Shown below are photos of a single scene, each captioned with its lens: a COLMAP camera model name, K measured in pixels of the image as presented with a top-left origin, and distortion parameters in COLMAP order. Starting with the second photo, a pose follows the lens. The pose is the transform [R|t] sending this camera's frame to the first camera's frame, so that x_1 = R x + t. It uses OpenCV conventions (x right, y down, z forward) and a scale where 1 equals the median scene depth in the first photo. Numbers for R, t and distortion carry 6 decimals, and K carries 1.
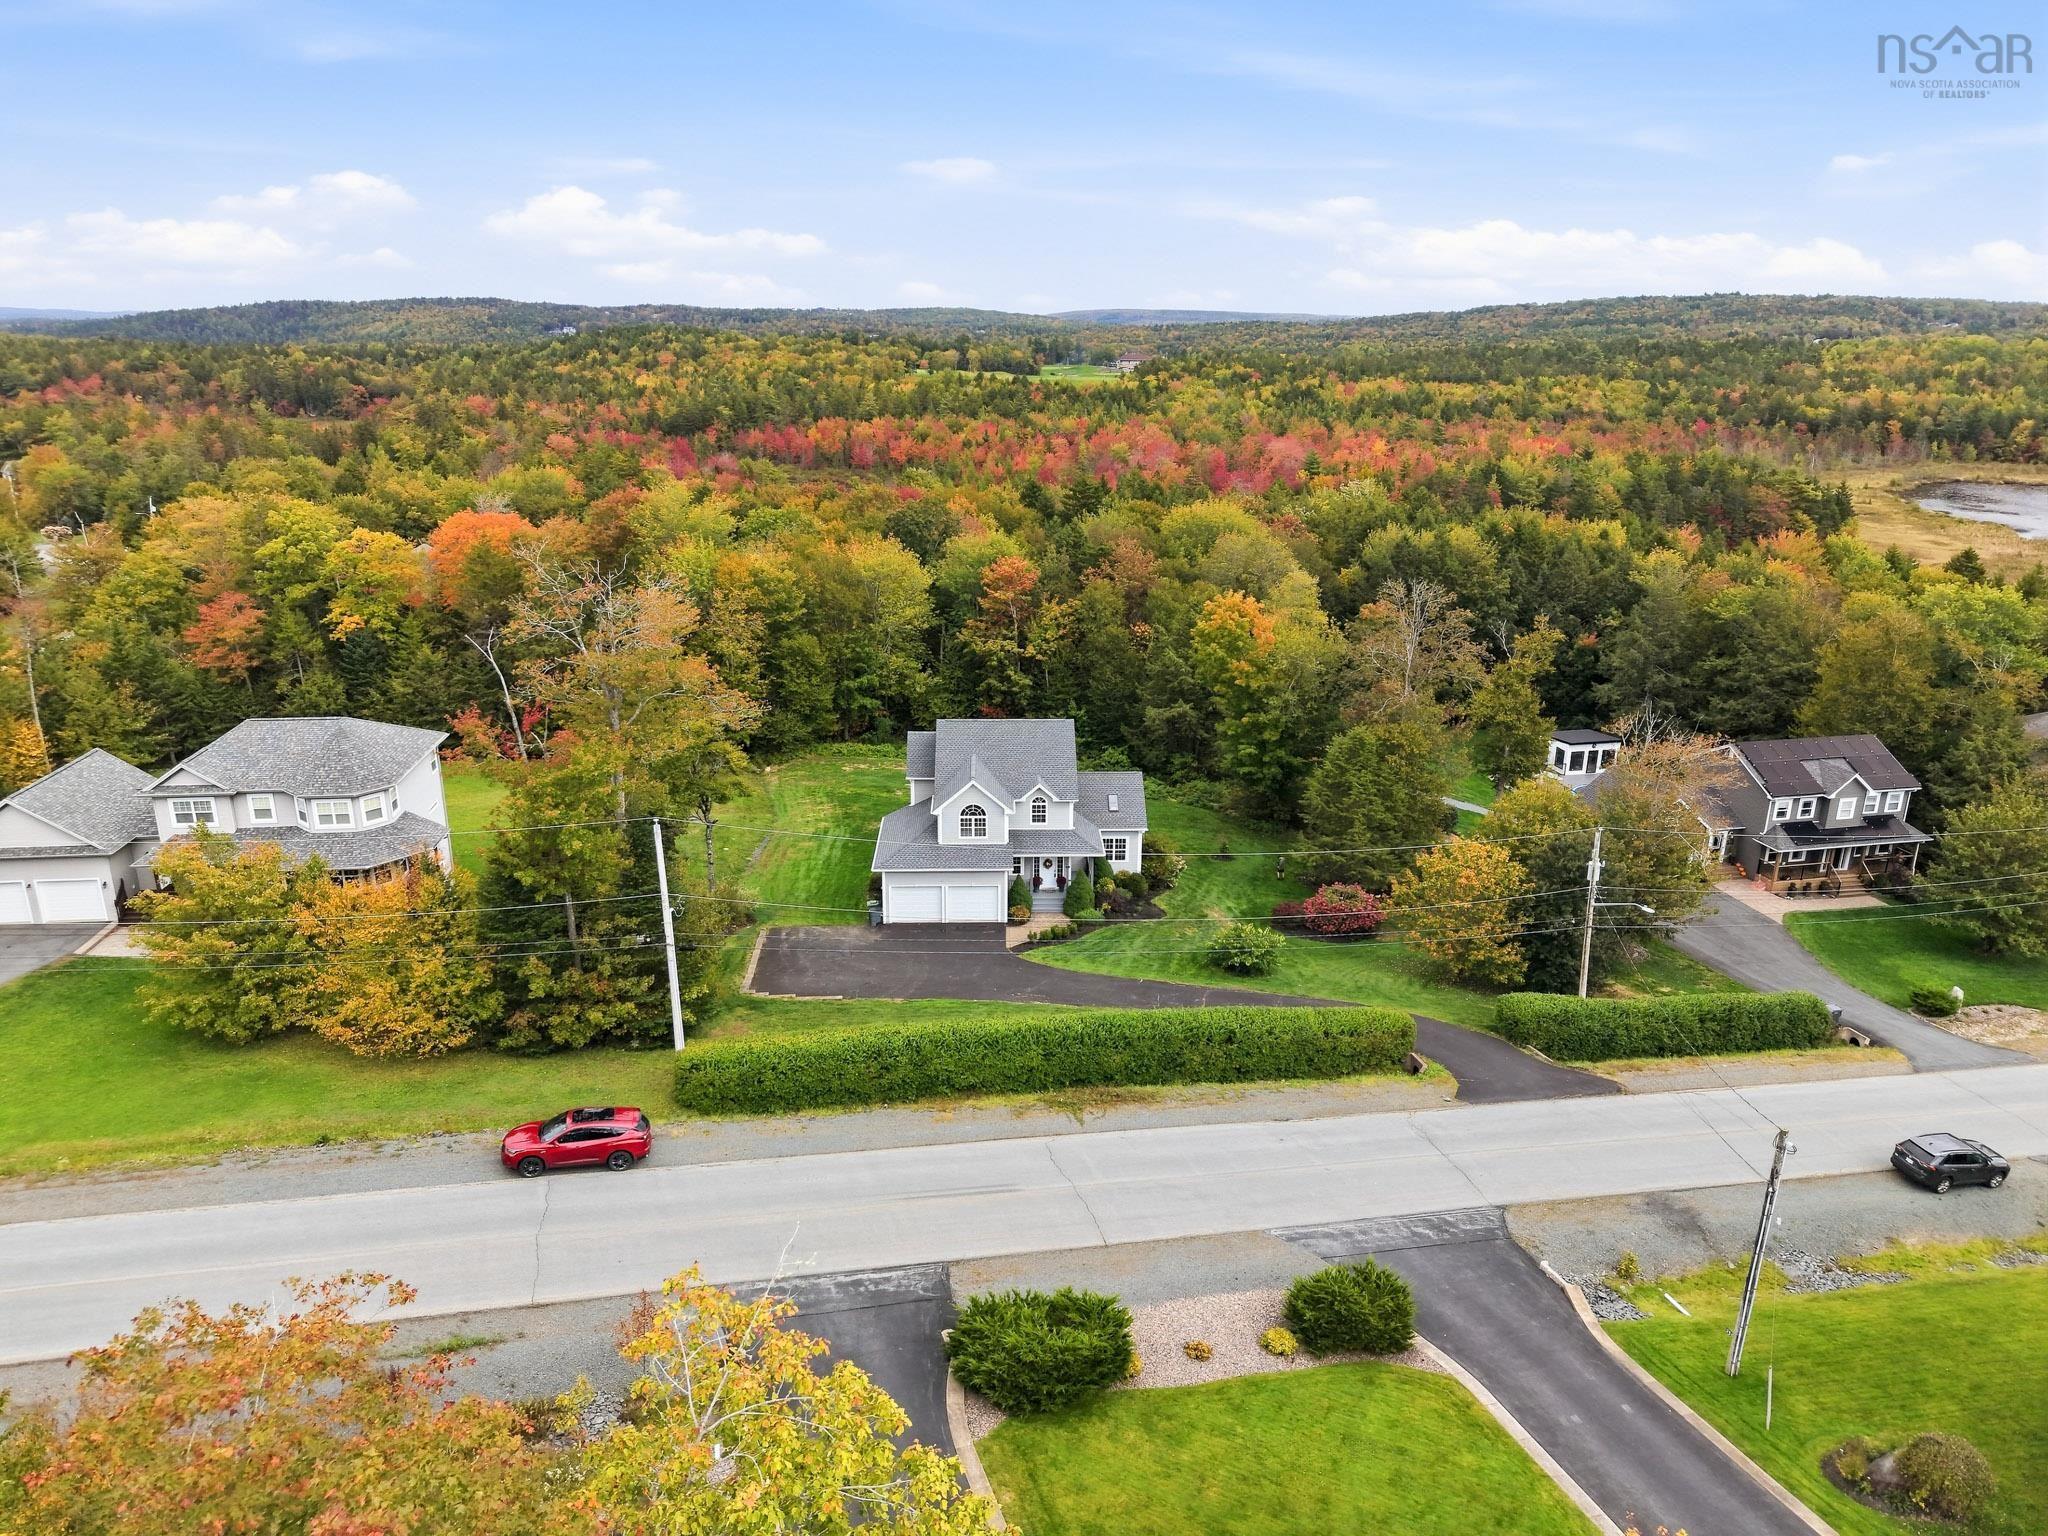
lens RADIAL K [[1365.1, 0, 1024.0], [0, 1365.1, 768.0], [0, 0, 1]] dist [0.019535, -0.023722]
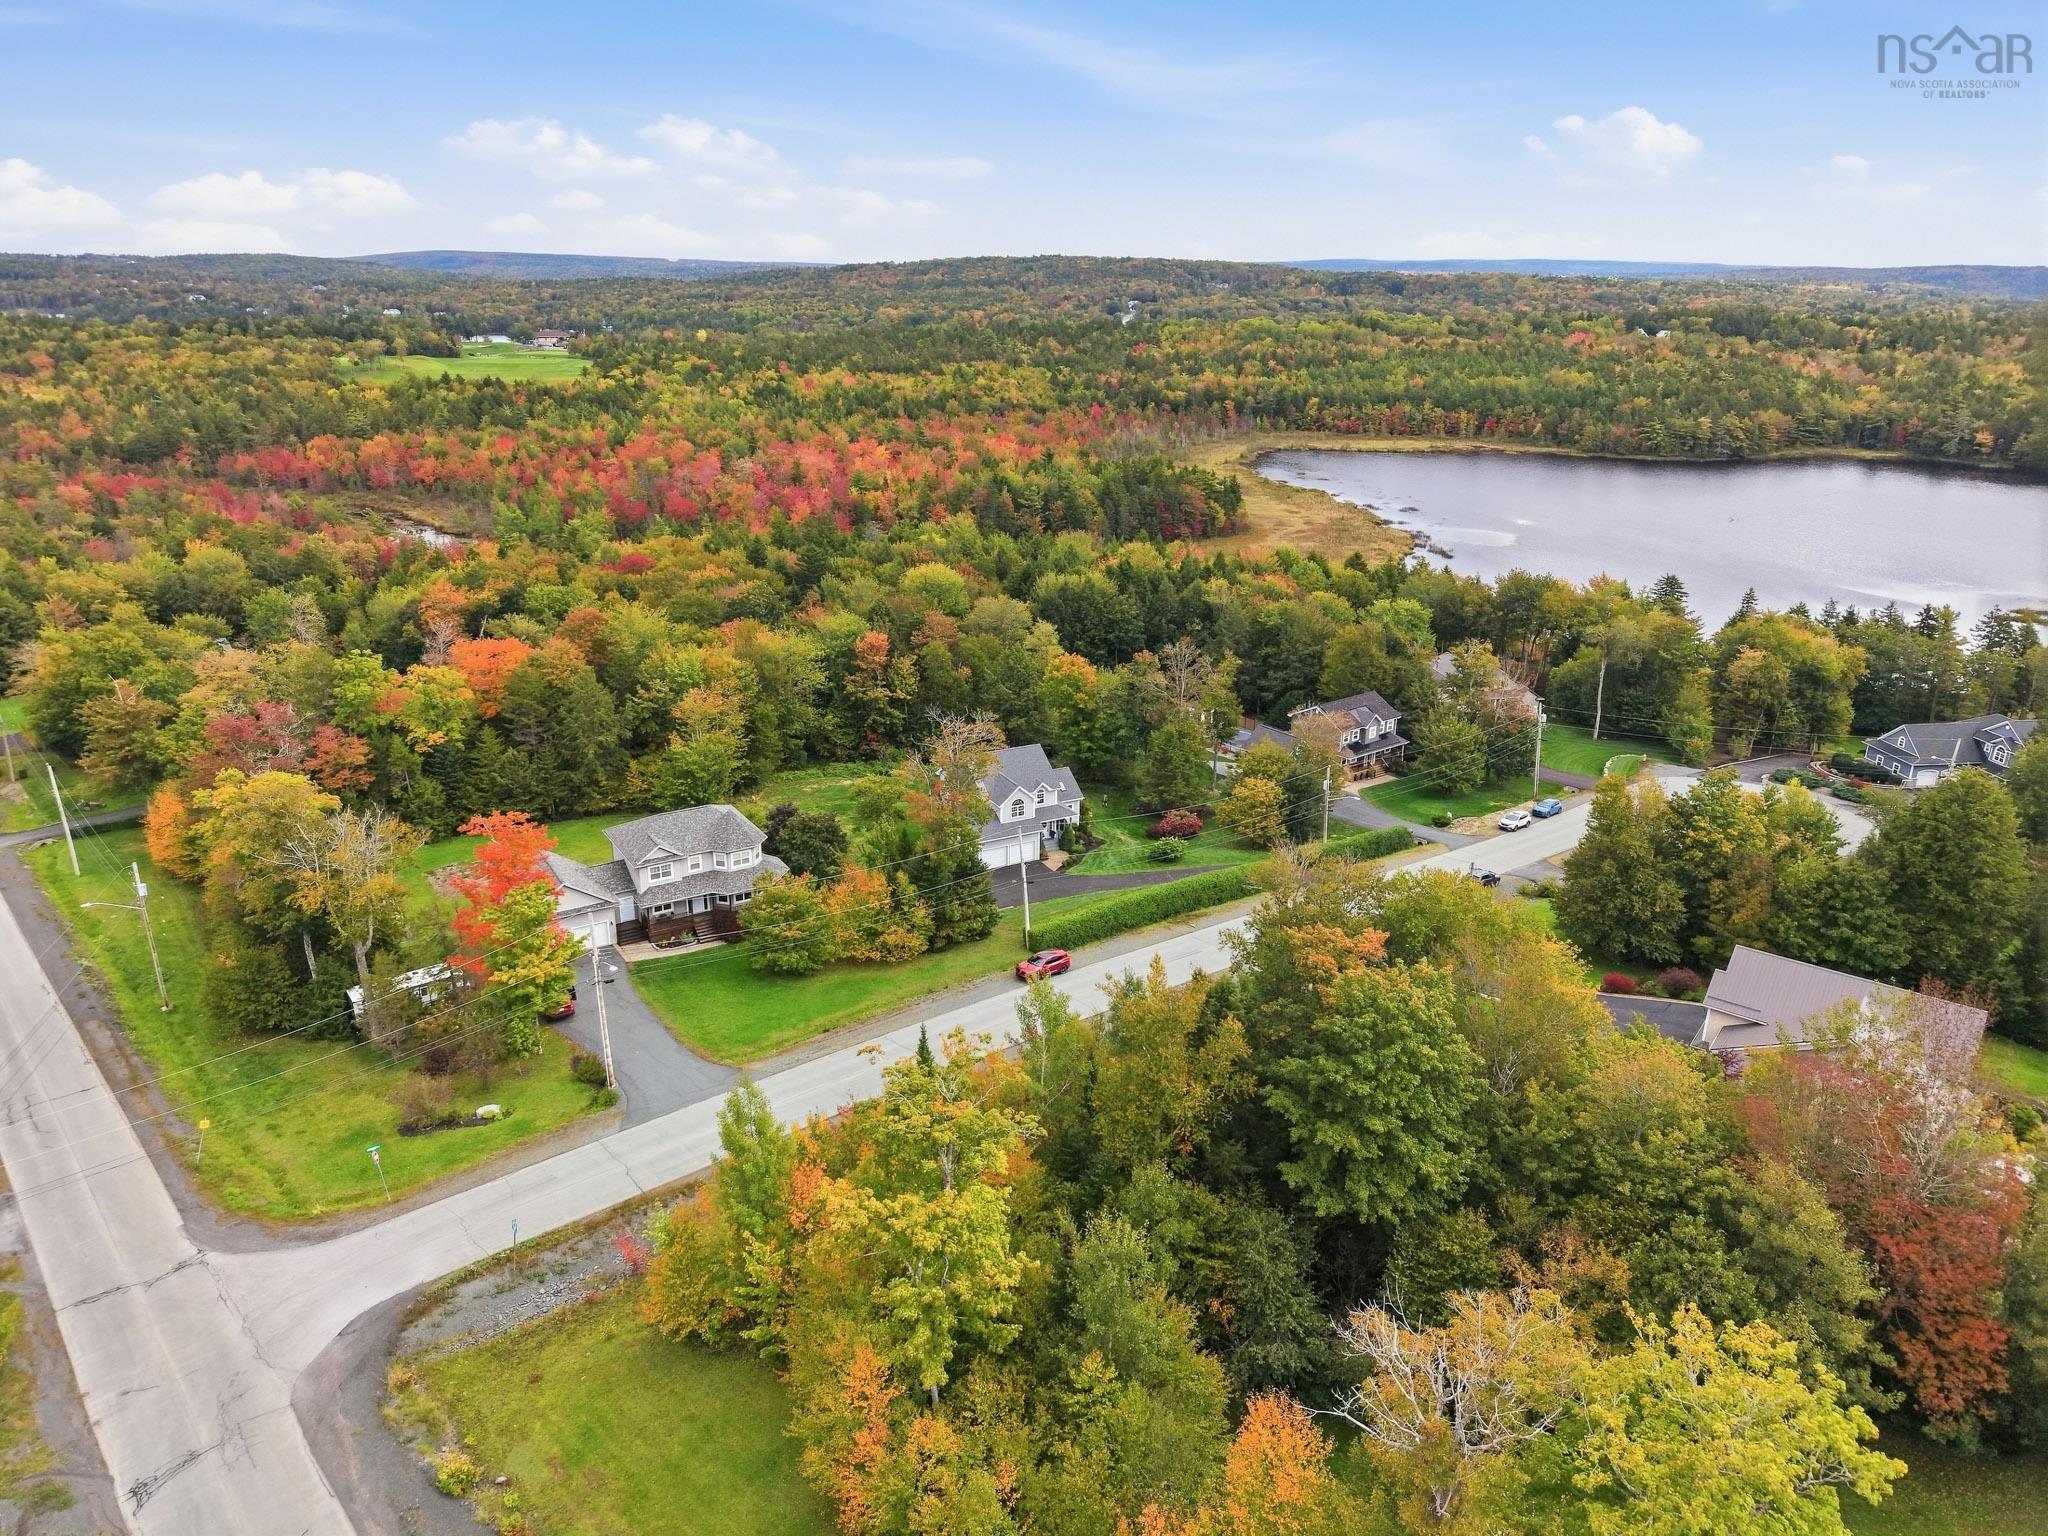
lens RADIAL K [[1365.1, 0, 1024.0], [0, 1365.1, 768.0], [0, 0, 1]] dist [0.019535, -0.023722]
pose [[0.902220, -0.144578, 0.406320, -0.476968], [0.128561, 0.989462, 0.066607, -0.084137], [-0.411669, -0.007857, 0.911300, -0.420980]]
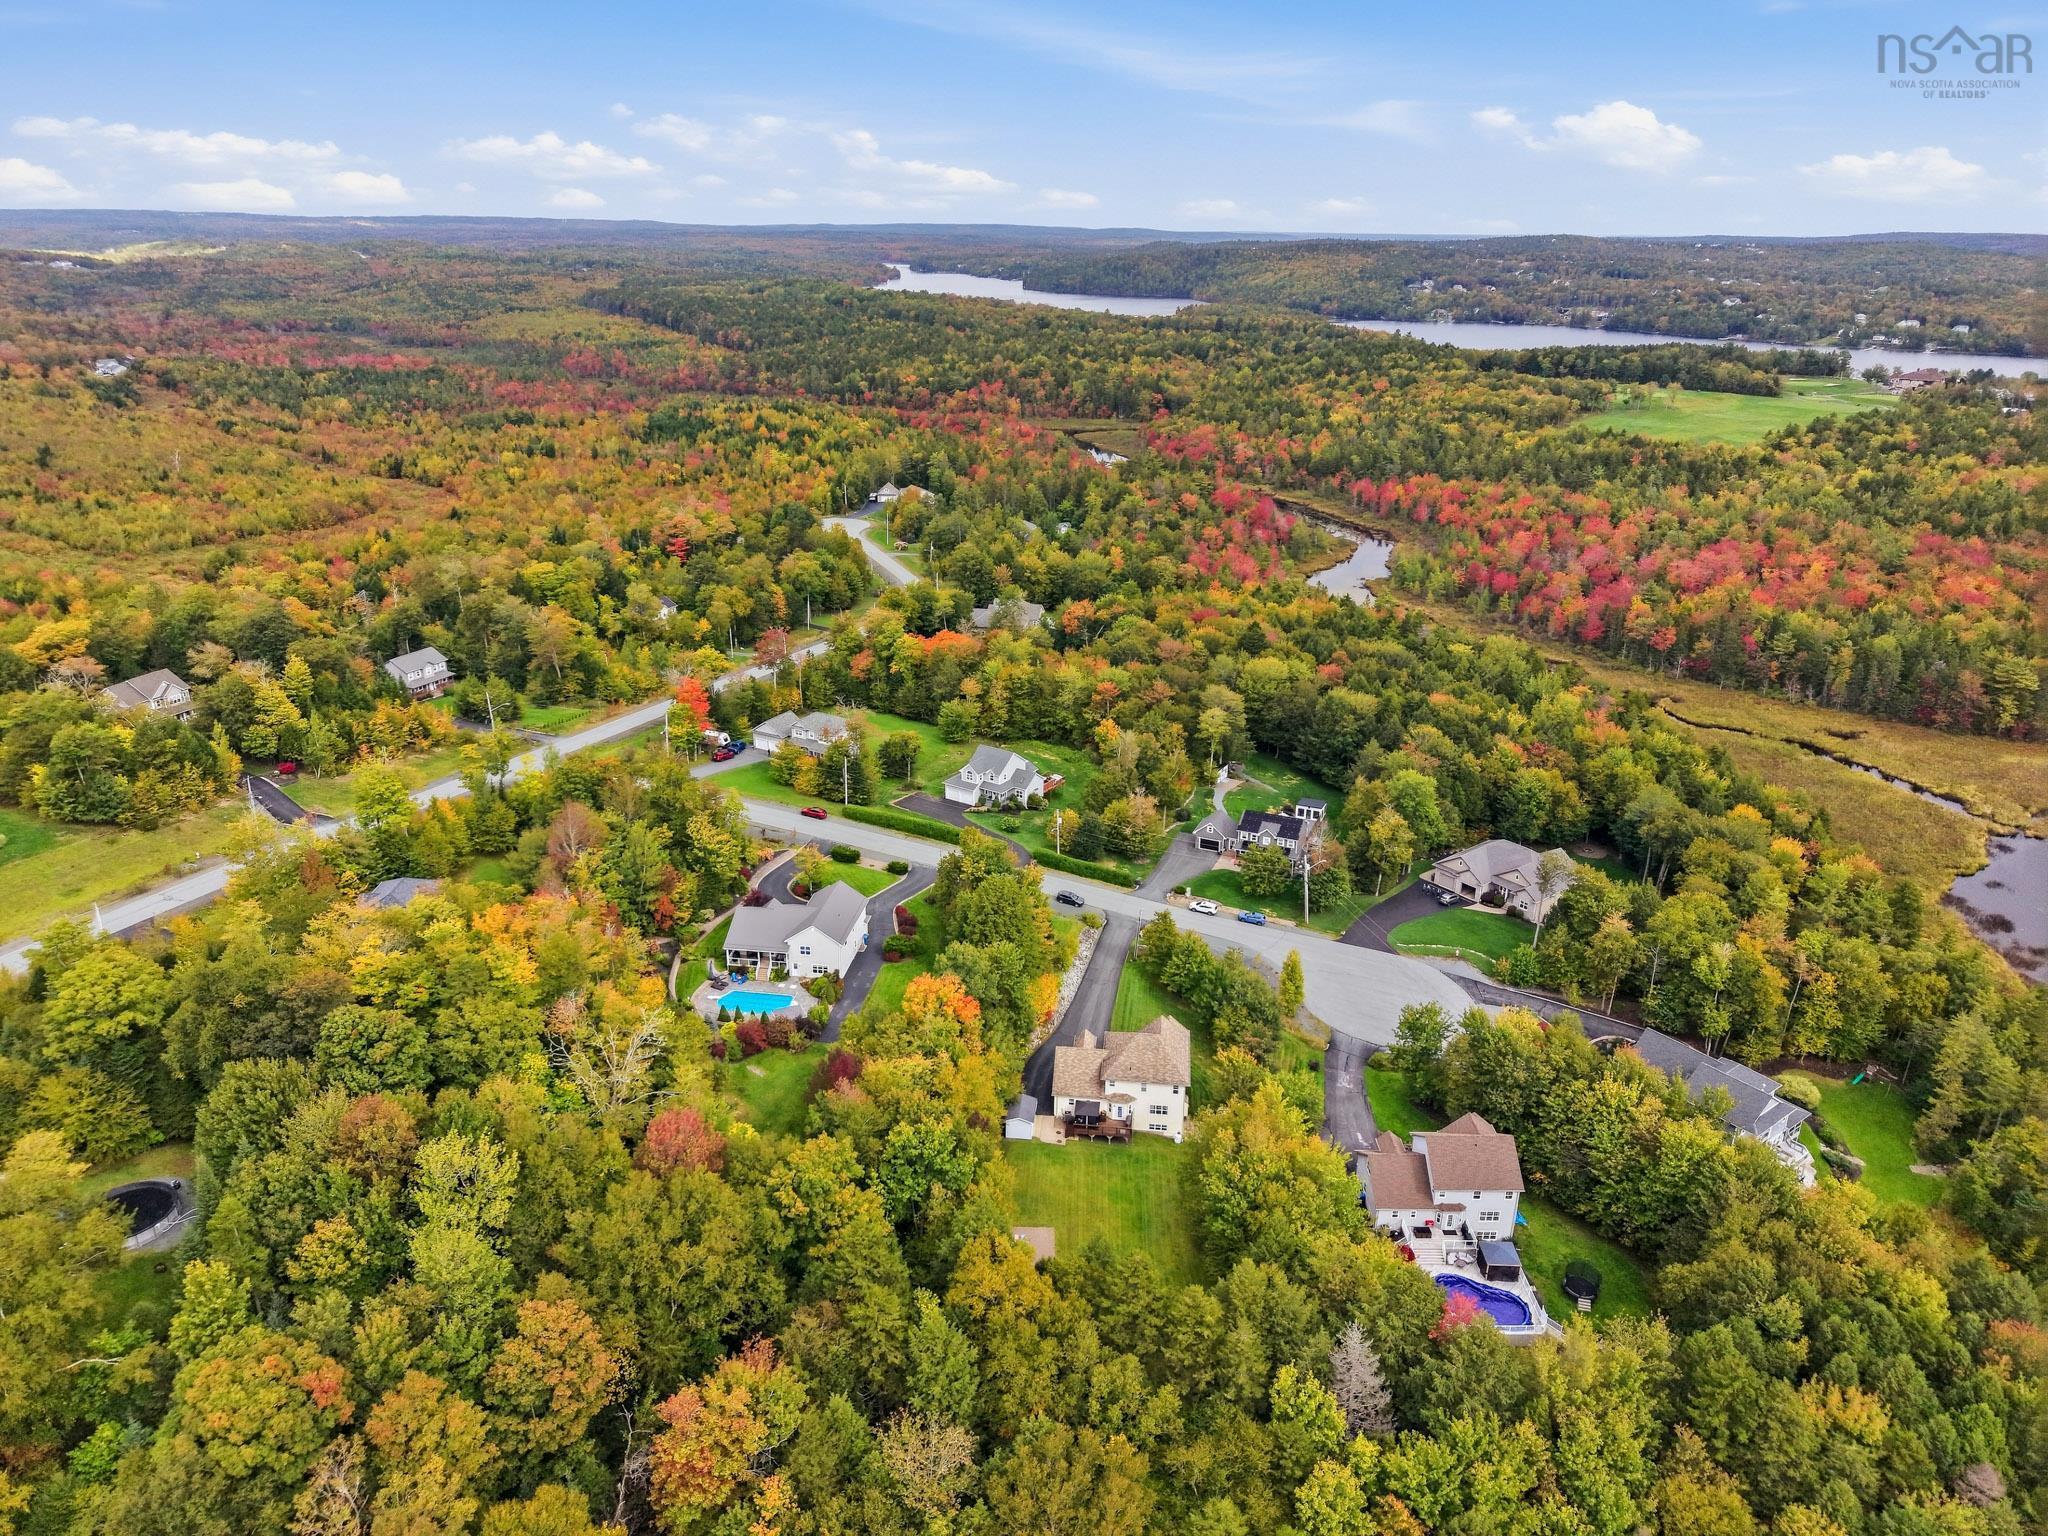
lens RADIAL K [[1365.1, 0, 1024.0], [0, 1365.1, 768.0], [0, 0, 1]] dist [0.019535, -0.023722]
pose [[0.814367, 0.211414, -0.540472, 1.226500], [-0.178588, 0.977387, 0.113230, -0.250646], [0.552189, 0.004311, 0.833708, -1.156613]]
